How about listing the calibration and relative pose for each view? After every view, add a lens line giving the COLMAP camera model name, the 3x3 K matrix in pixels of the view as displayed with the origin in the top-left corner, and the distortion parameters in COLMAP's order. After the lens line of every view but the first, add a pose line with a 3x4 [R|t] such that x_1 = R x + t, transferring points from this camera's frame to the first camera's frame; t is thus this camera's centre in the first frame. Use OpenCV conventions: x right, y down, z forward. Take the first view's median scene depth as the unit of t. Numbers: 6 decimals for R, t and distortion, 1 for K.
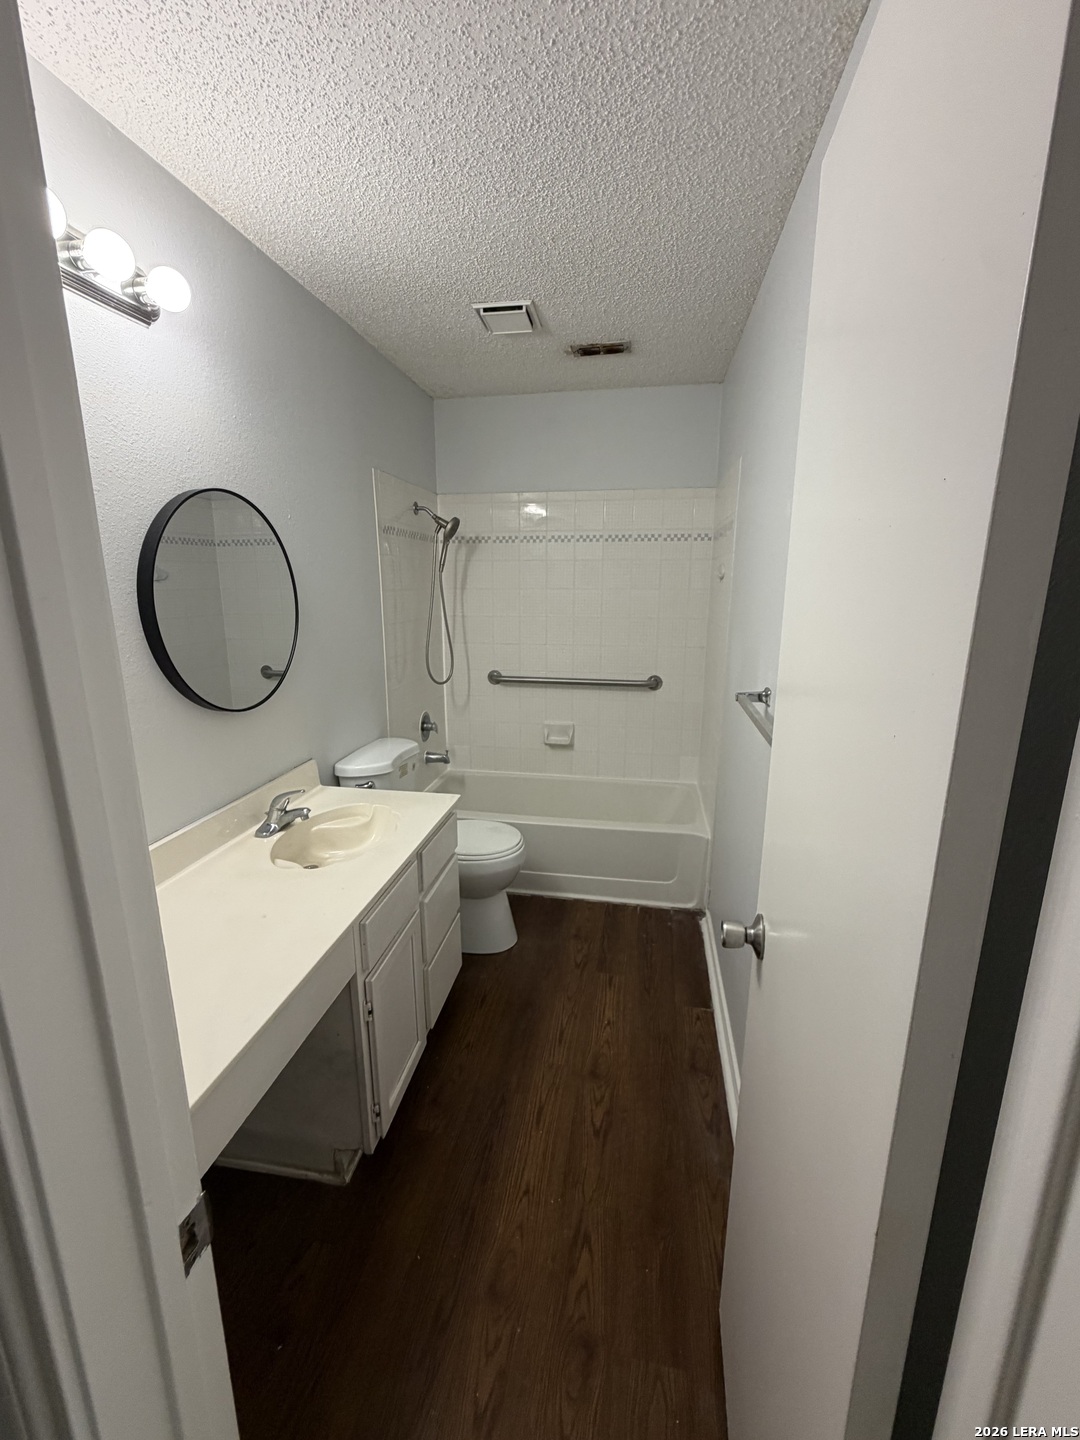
lens RADIAL K [[604.8, 0, 537.9], [0, 604.8, 719.0], [0, 0, 1]] dist [-0.001813, 0.000998]
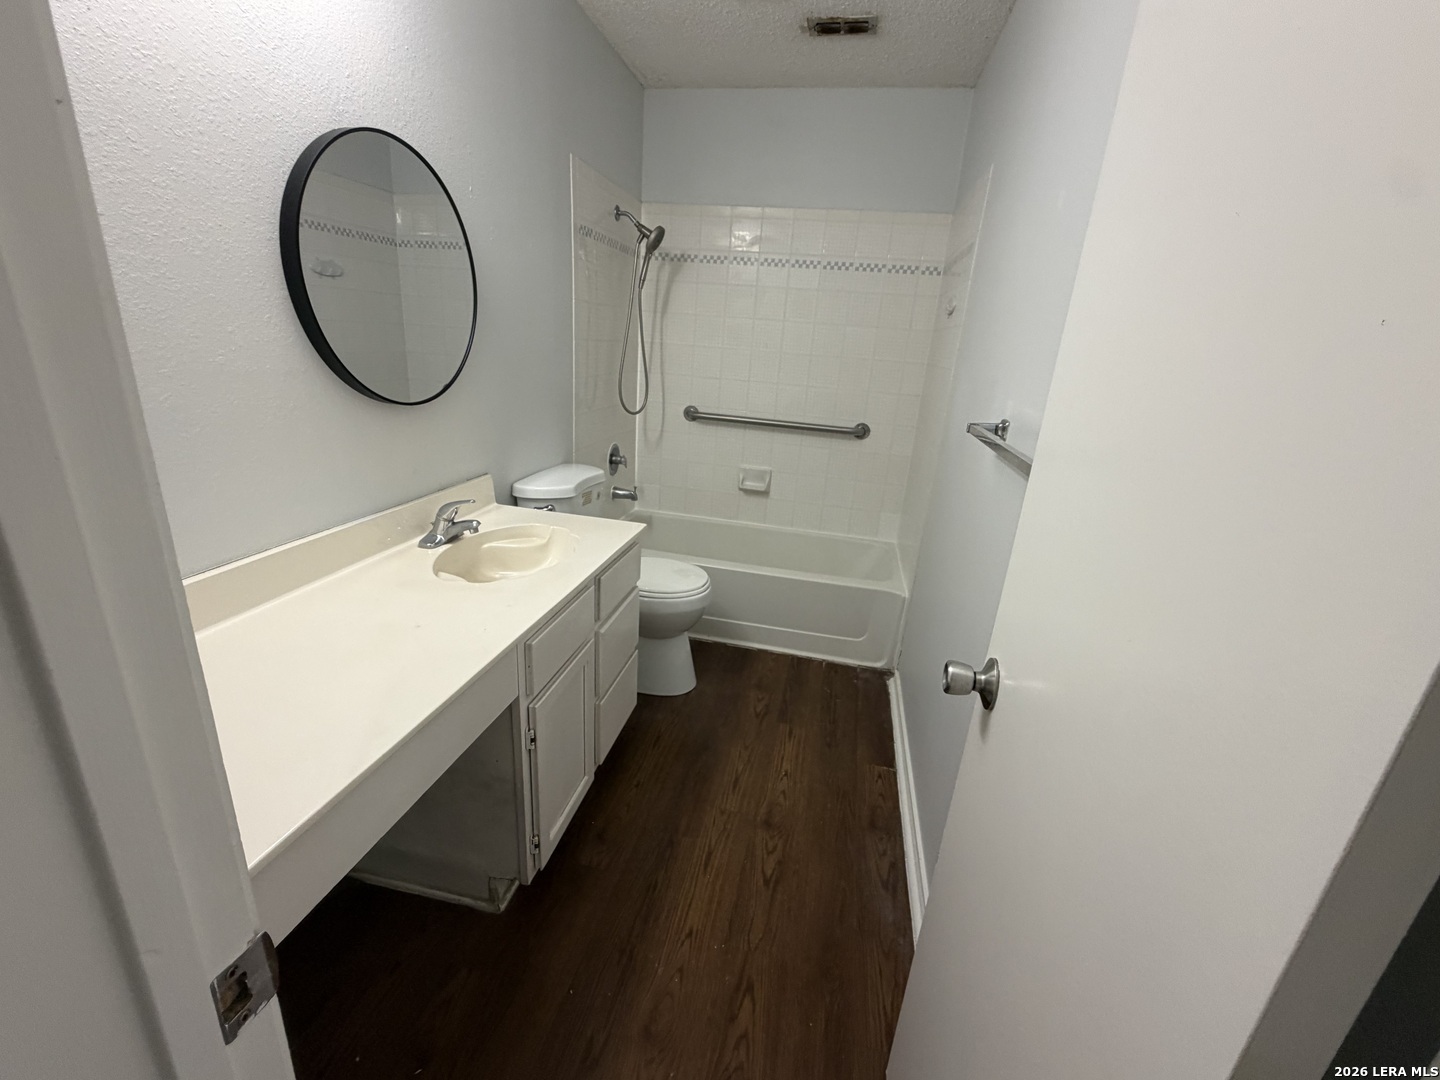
lens RADIAL K [[604.8, 0, 720.4], [0, 604.8, 541.5], [0, 0, 1]] dist [-0.001813, 0.000998]
pose [[0.997077, 0.076112, -0.006711, -0.008666], [-0.075068, 0.992191, 0.099613, 0.055366], [0.014241, -0.098818, 0.995004, 0.091693]]
